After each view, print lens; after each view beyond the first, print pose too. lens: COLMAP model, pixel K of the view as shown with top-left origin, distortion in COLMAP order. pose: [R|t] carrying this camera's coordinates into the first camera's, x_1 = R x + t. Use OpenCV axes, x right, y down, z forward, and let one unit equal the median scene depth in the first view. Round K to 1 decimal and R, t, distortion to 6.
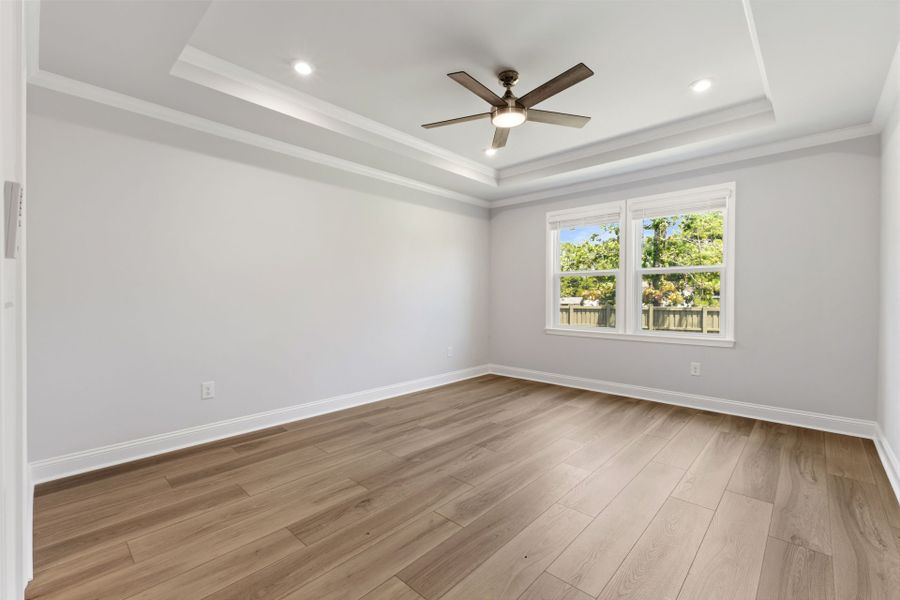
lens RADIAL K [[384.9, 0, 451.6], [0, 384.9, 299.9], [0, 0, 1]] dist [0.008031, -0.000757]
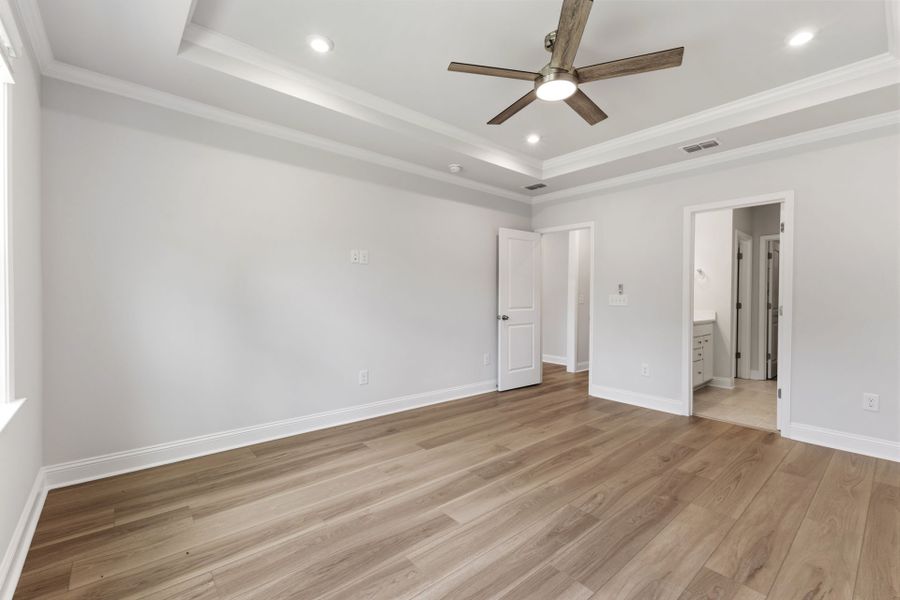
lens RADIAL K [[384.9, 0, 451.6], [0, 384.9, 299.9], [0, 0, 1]] dist [0.008031, -0.000757]
pose [[-0.993717, -0.007405, 0.111674, 0.285506], [-0.004792, 0.999709, 0.023657, -0.029013], [-0.111817, 0.022973, -0.993463, 1.939958]]
